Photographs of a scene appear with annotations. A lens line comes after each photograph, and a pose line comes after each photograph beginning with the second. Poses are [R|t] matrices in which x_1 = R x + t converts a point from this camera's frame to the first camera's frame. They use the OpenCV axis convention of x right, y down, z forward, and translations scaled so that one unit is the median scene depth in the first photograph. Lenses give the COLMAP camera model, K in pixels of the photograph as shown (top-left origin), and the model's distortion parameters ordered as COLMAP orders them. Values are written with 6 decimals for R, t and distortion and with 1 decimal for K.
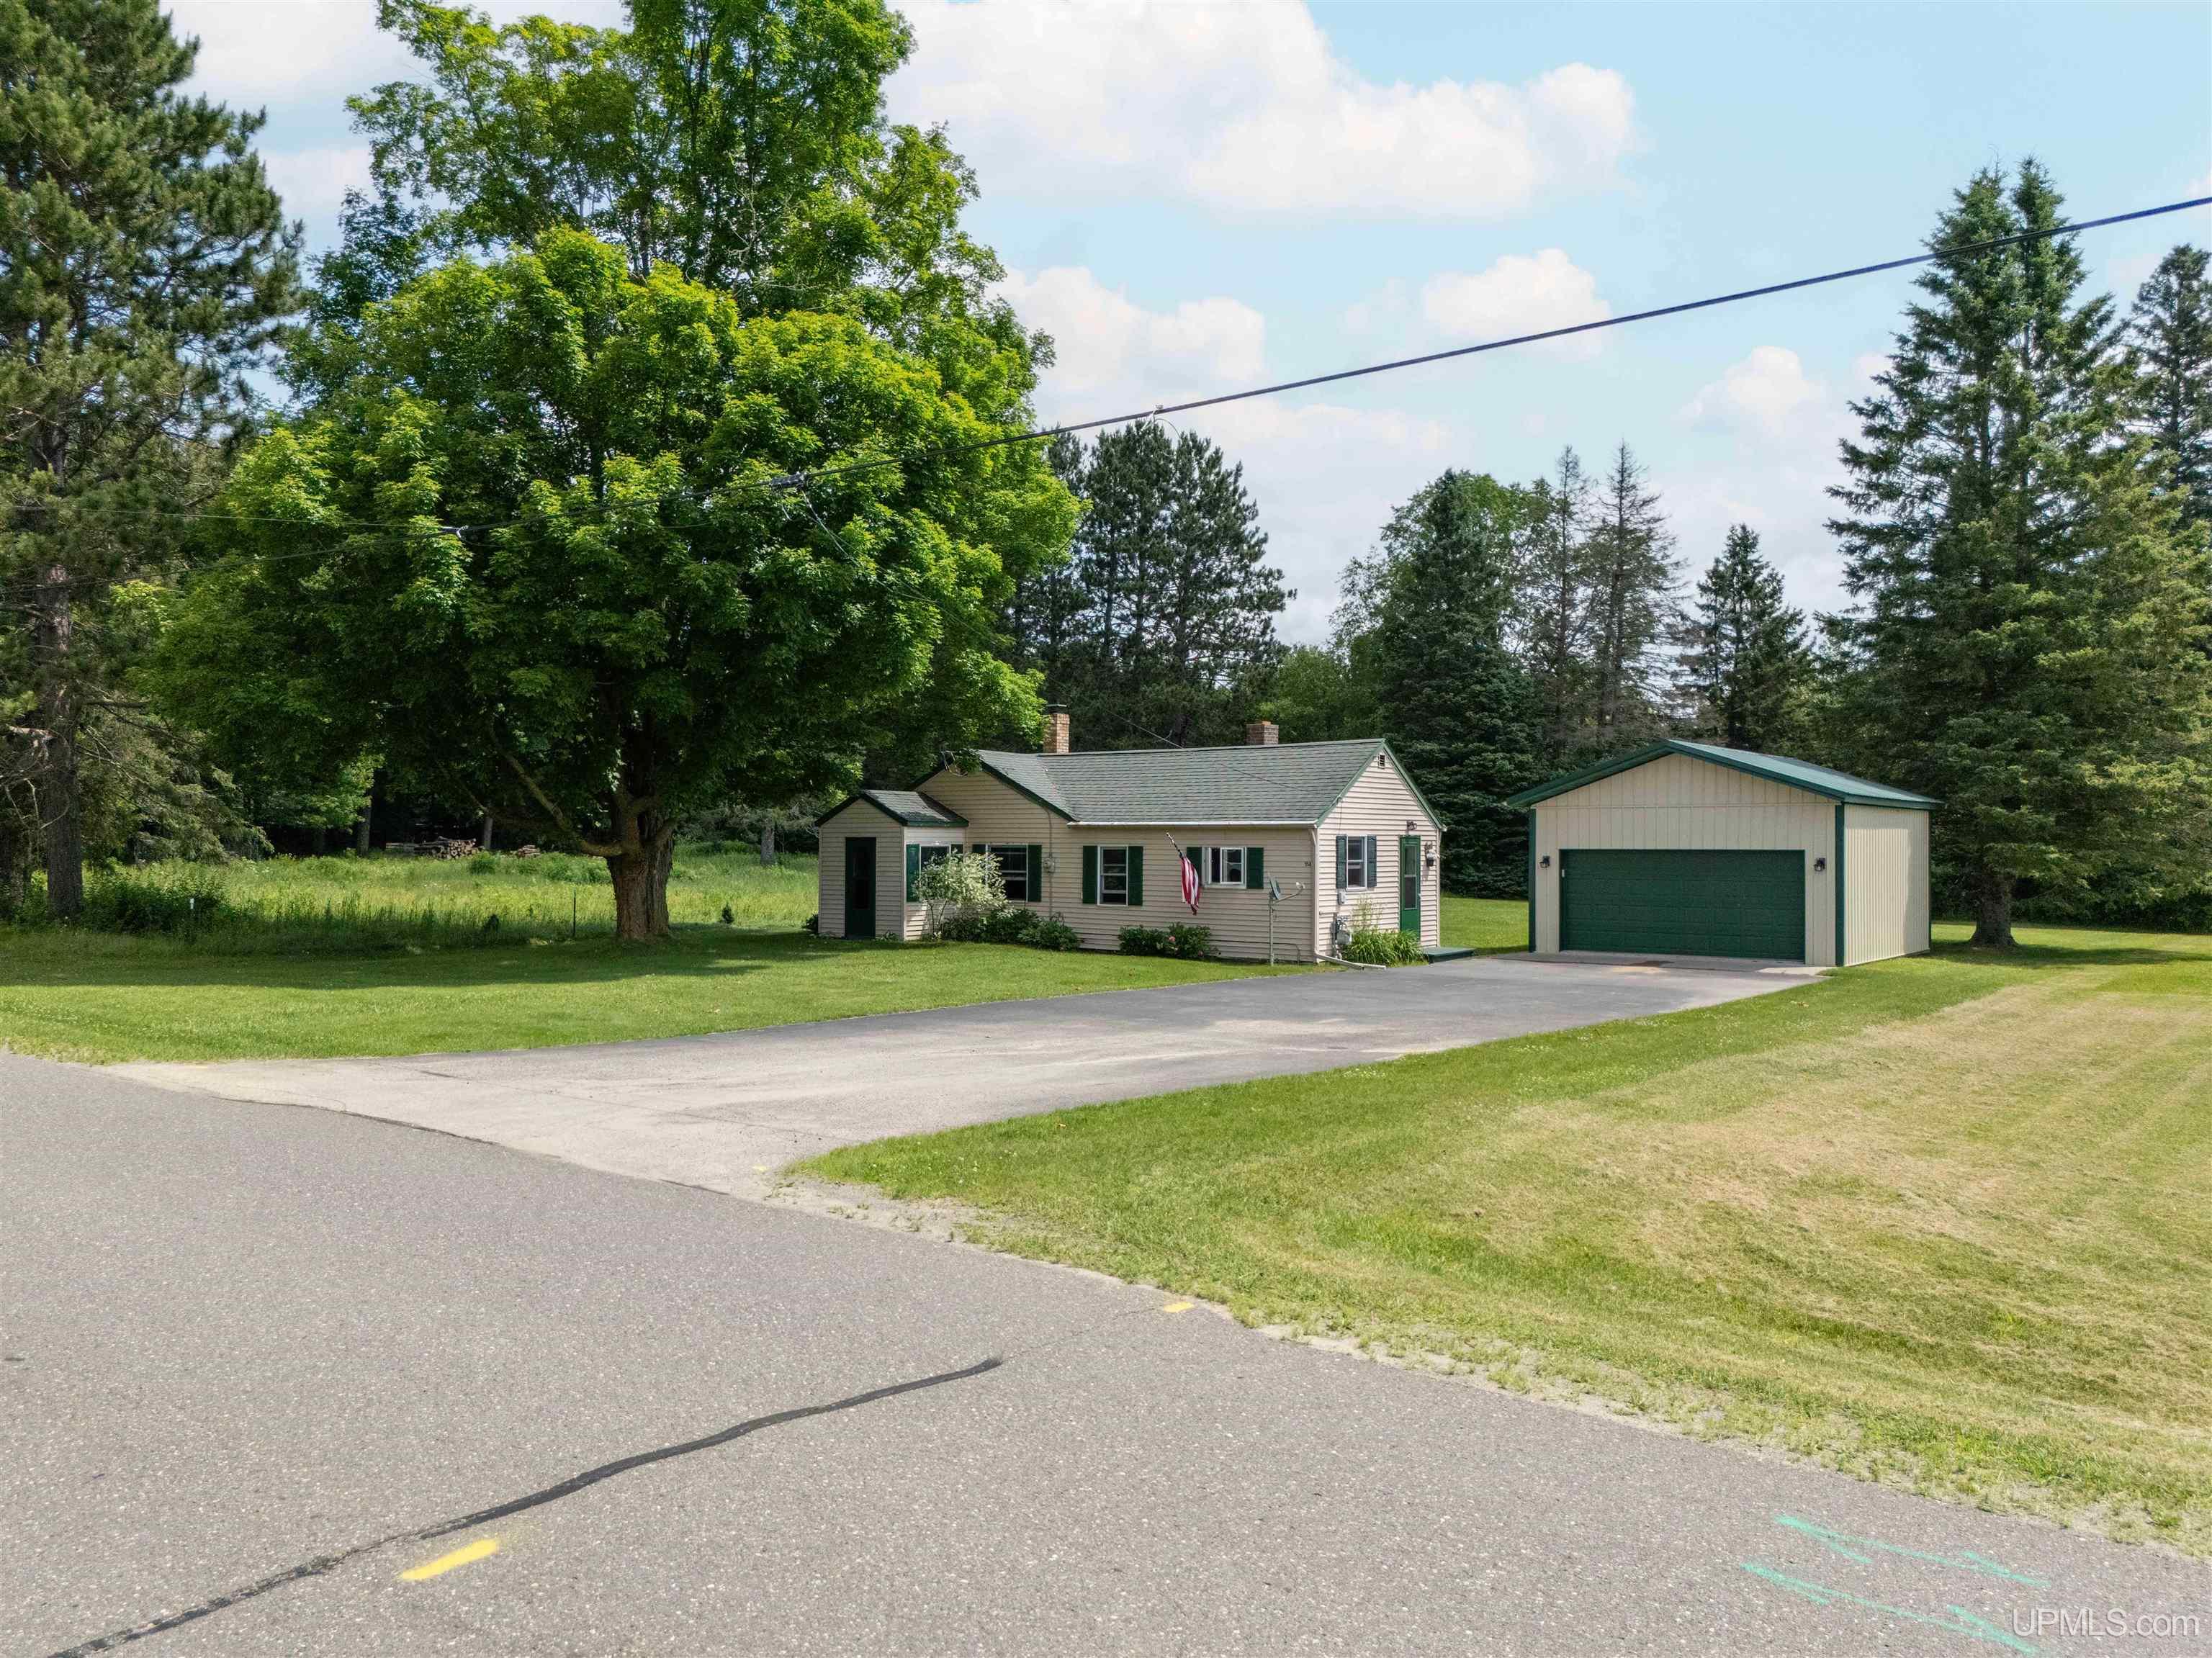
lens RADIAL K [[1646.2, 0, 1106.0], [0, 1646.2, 829.0], [0, 0, 1]] dist [0.062162, -0.001364]
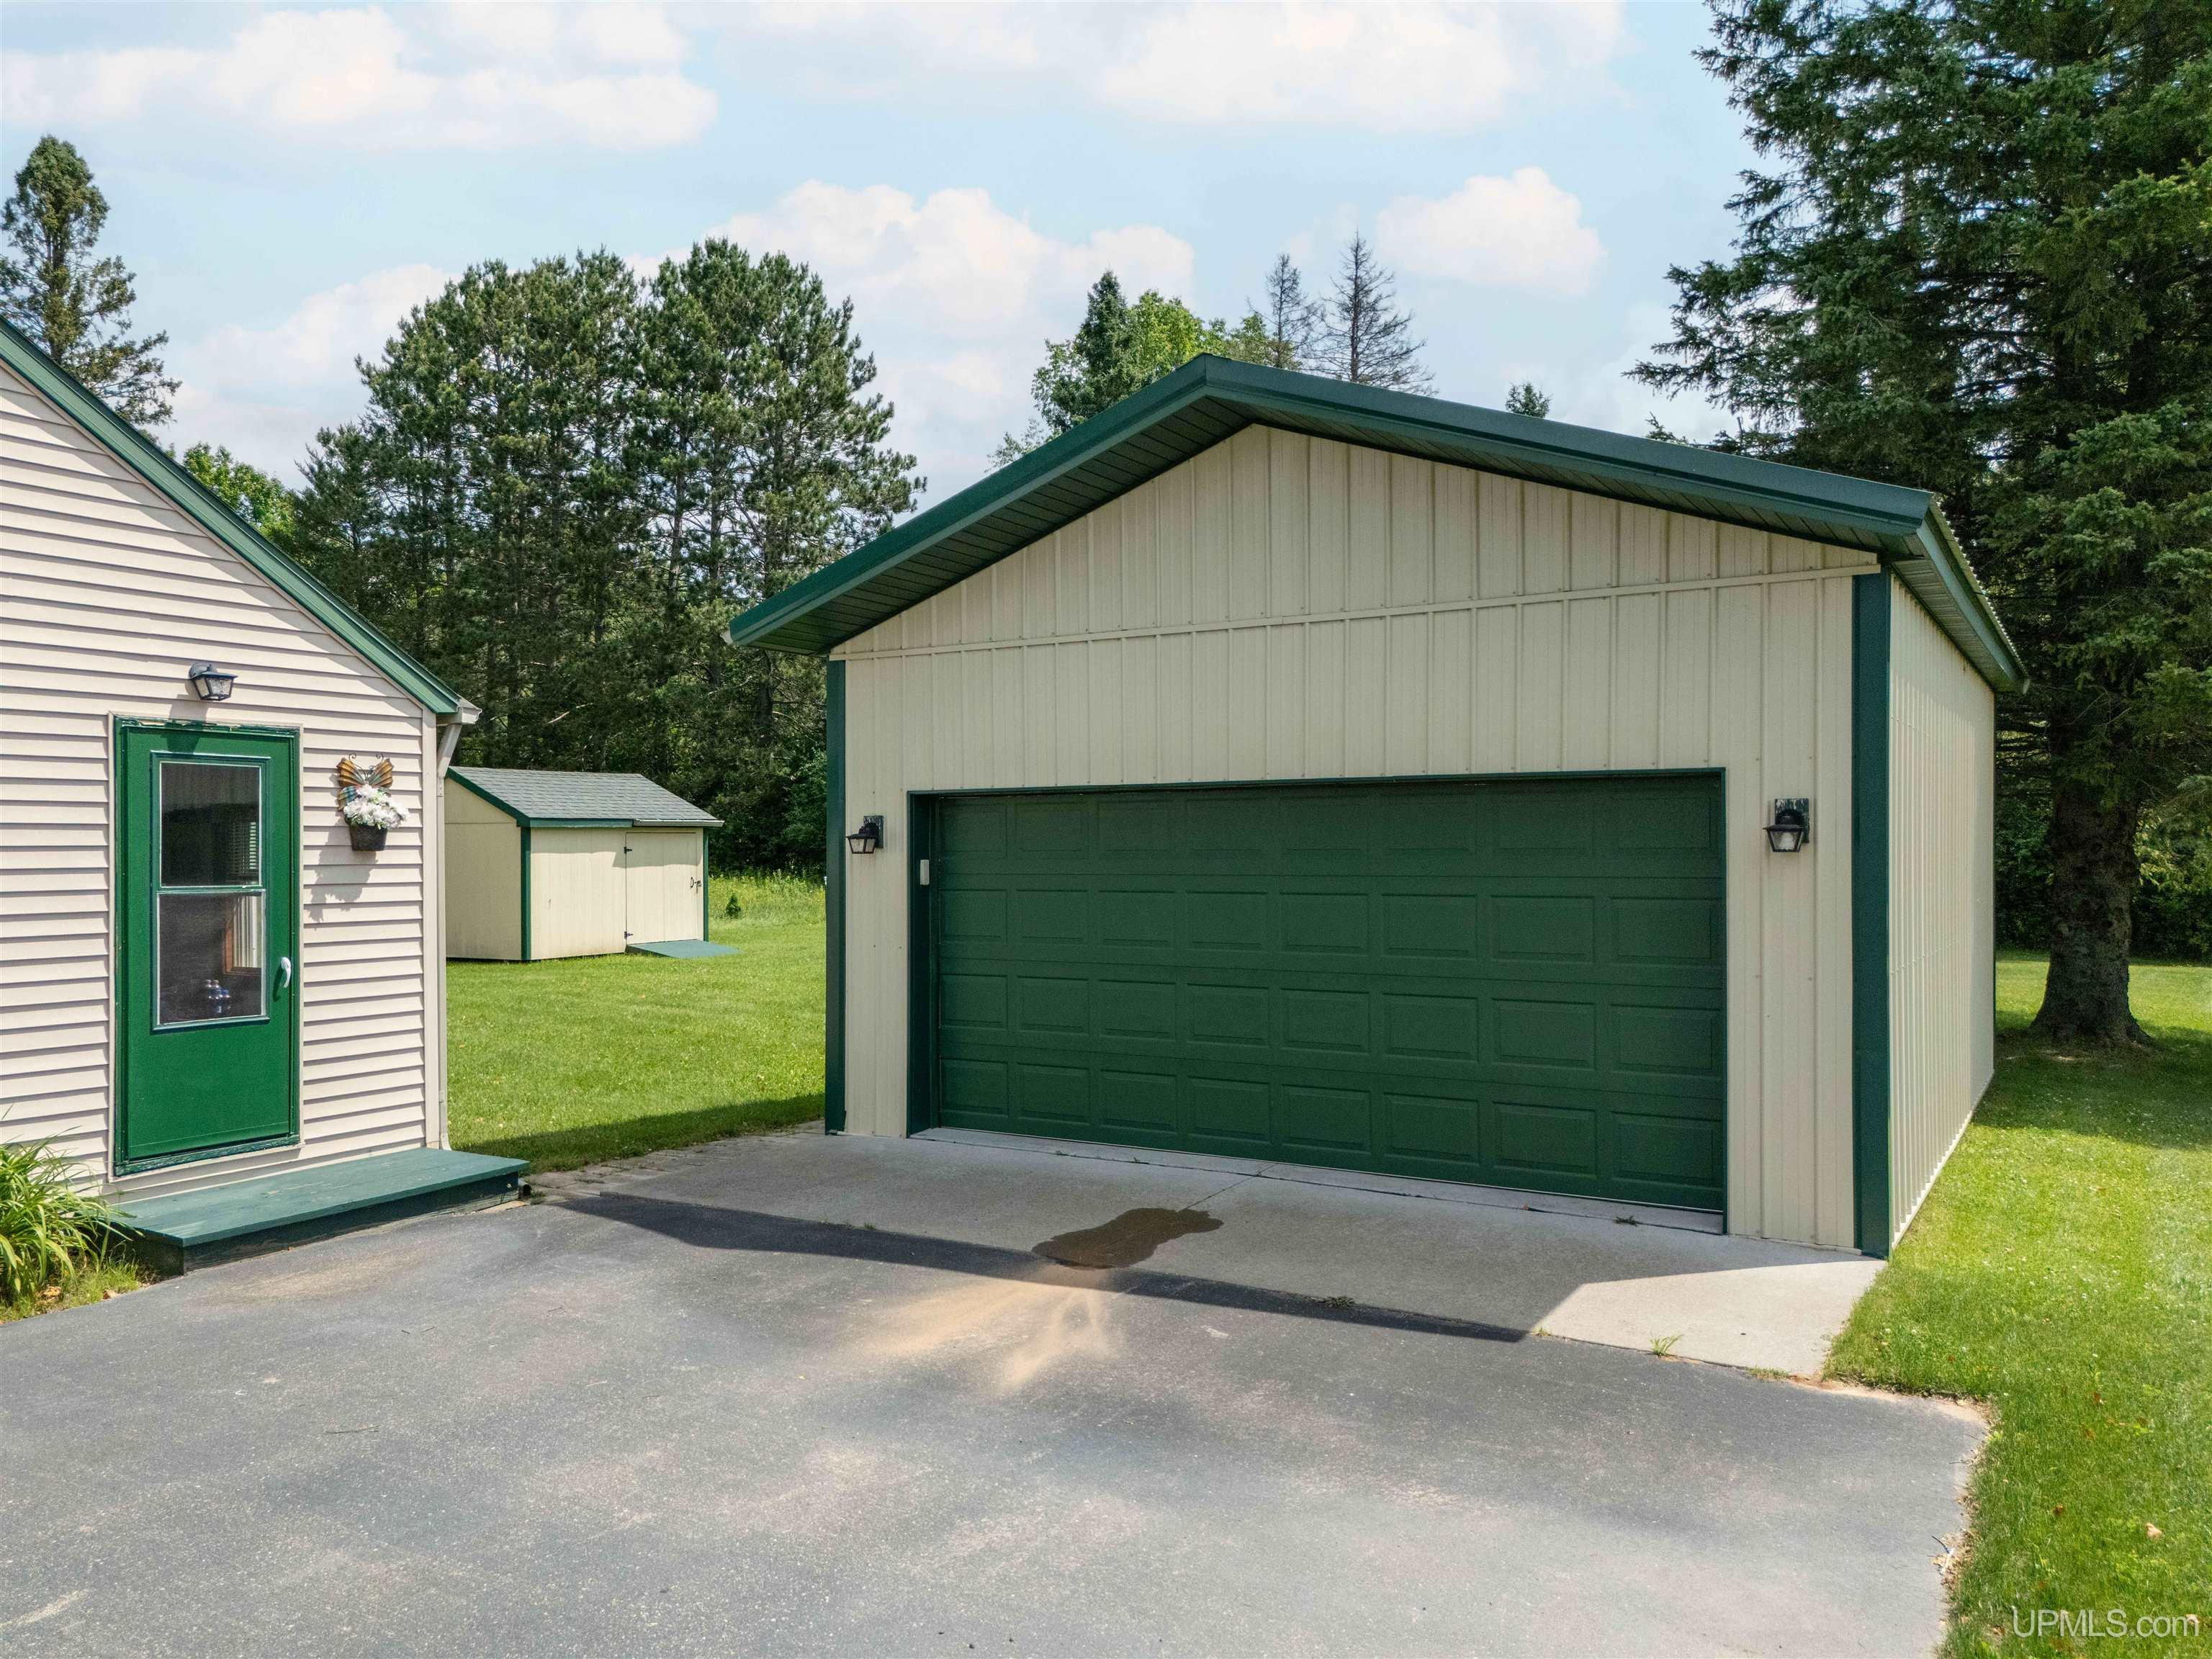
lens RADIAL K [[1661.1, 0, 1111.0], [0, 1661.1, 840.3], [0, 0, 1]] dist [0.113758, -0.078650]
pose [[0.993075, -0.005856, 0.117334, 0.134754], [0.005474, 0.999979, 0.003578, 0.009855], [-0.117352, -0.002911, 0.993086, 0.342454]]
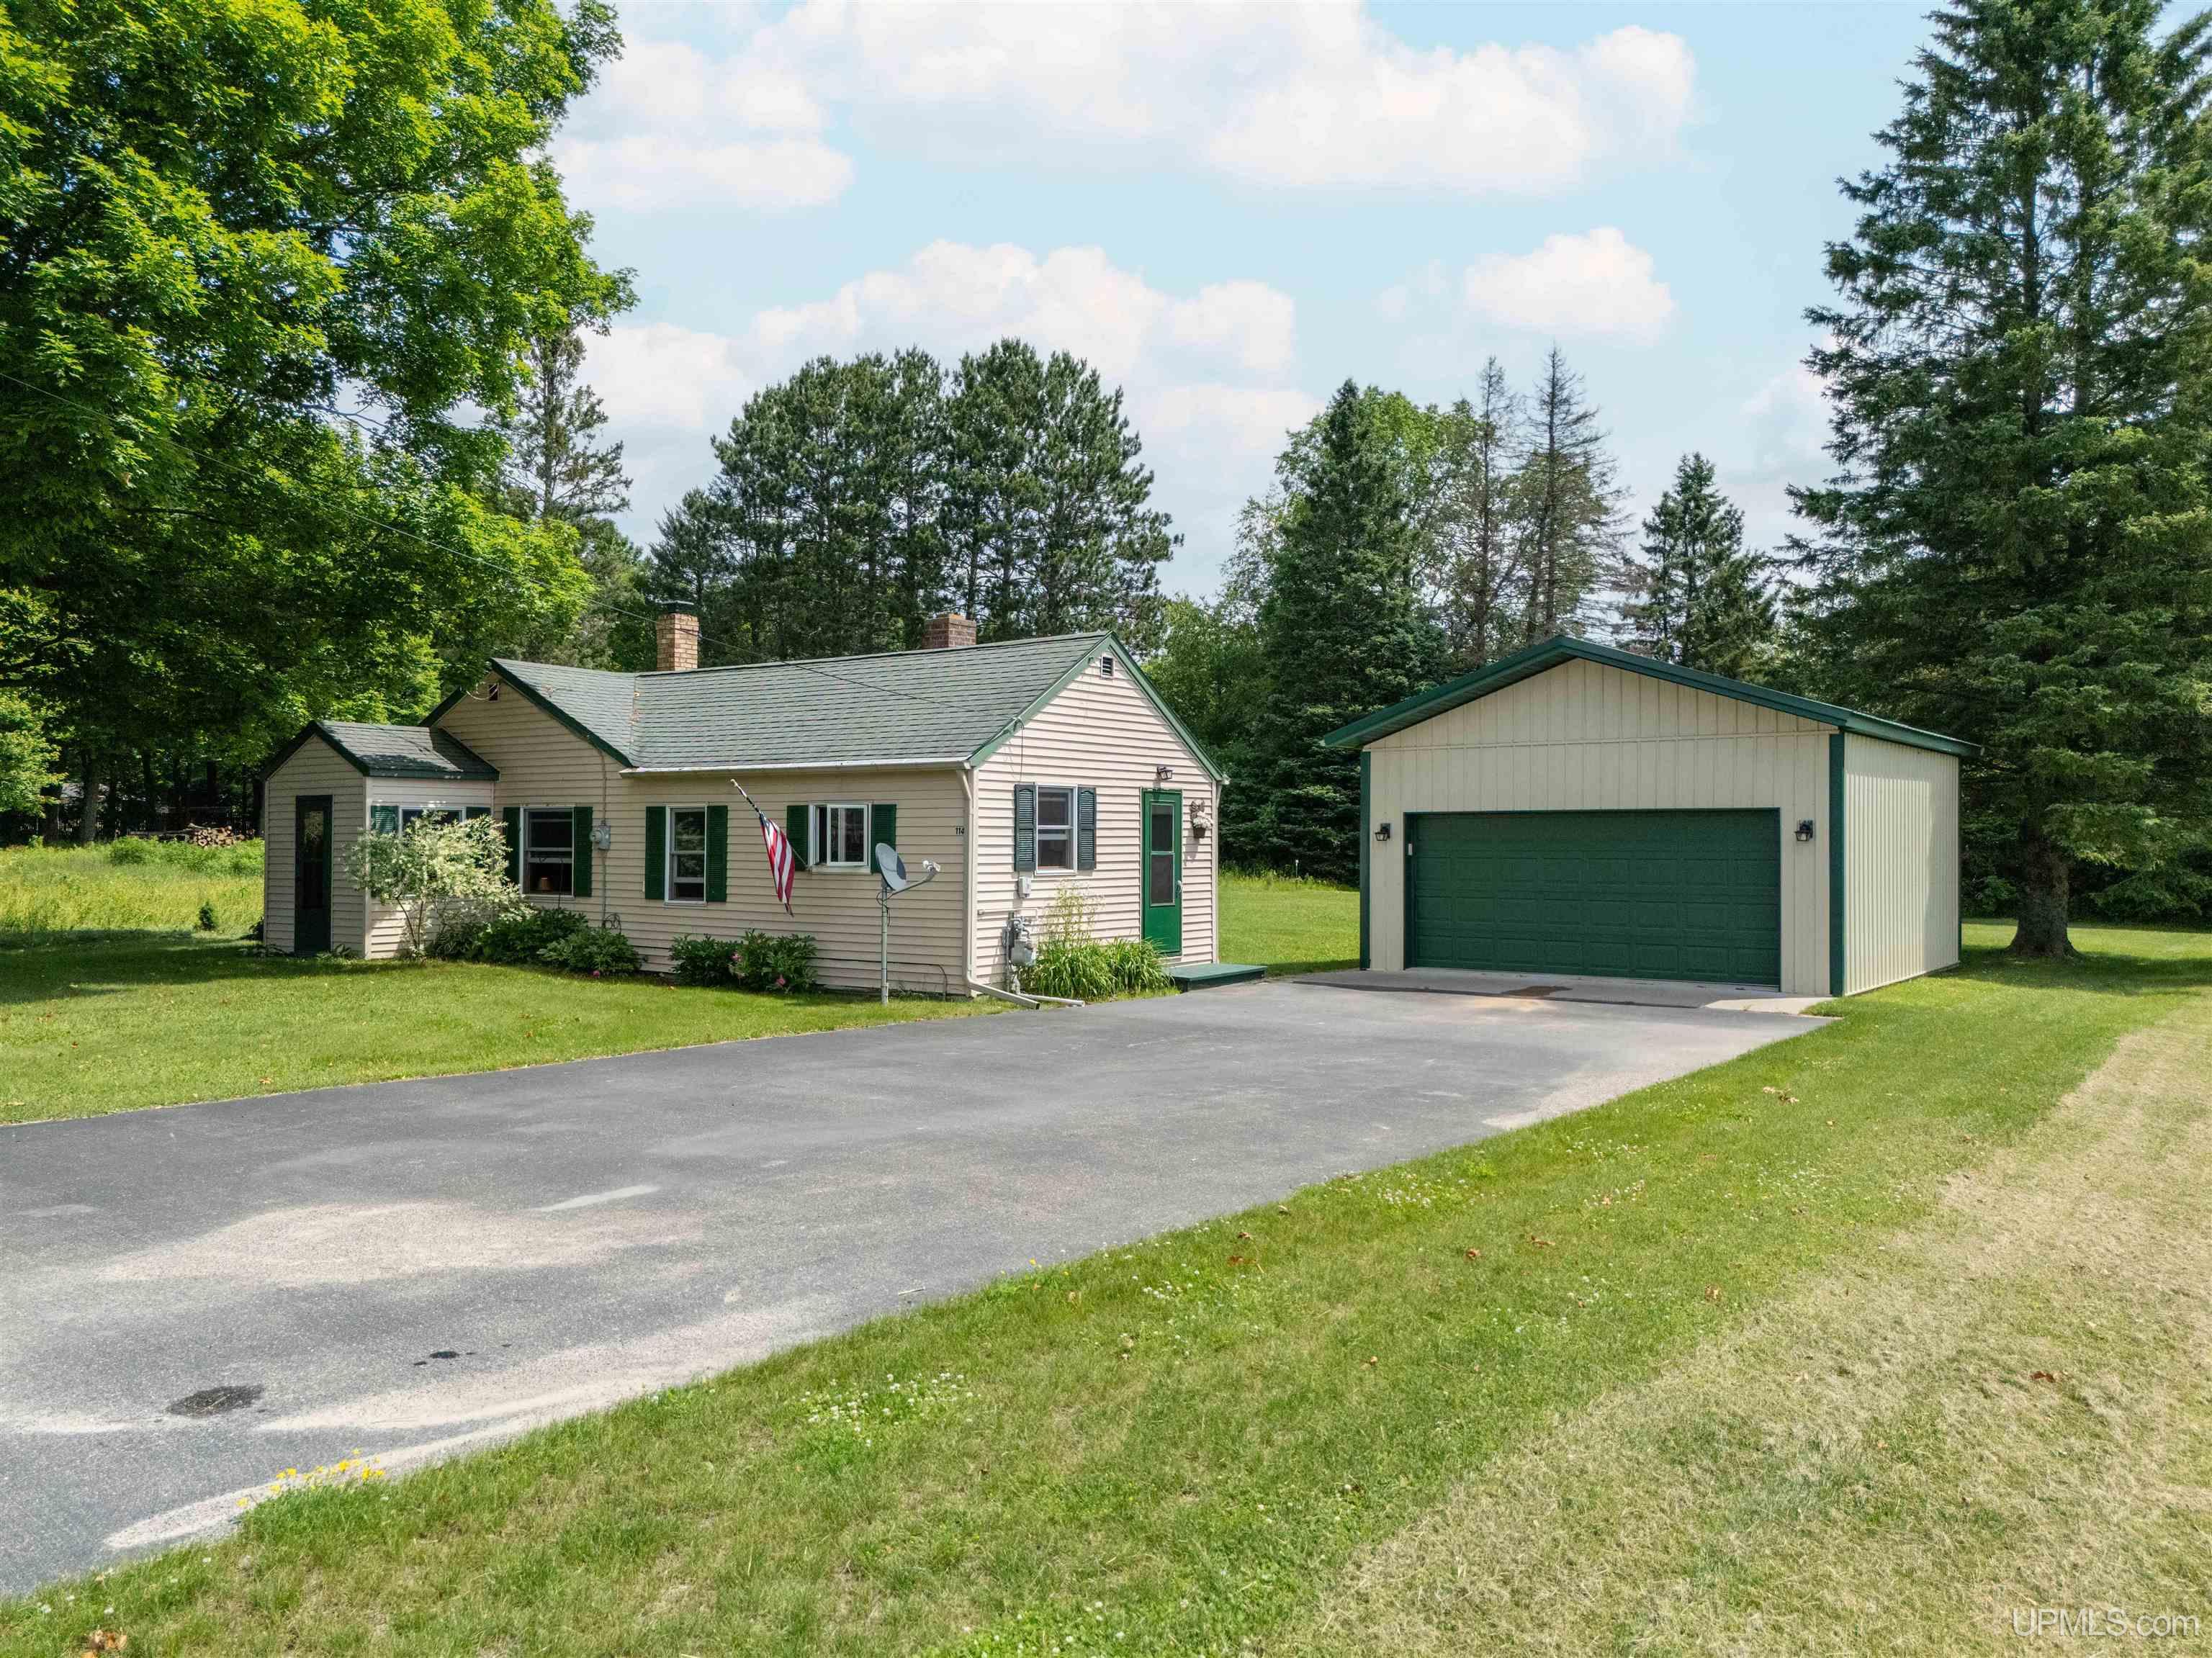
lens RADIAL K [[1640.6, 0, 1122.4], [0, 1640.6, 829.2], [0, 0, 1]] dist [0.117912, -0.091845]
pose [[0.999527, -0.001824, 0.030700, 0.070146], [0.001760, 0.999996, 0.002108, 0.008450], [-0.030704, -0.002053, 0.999526, 0.173993]]
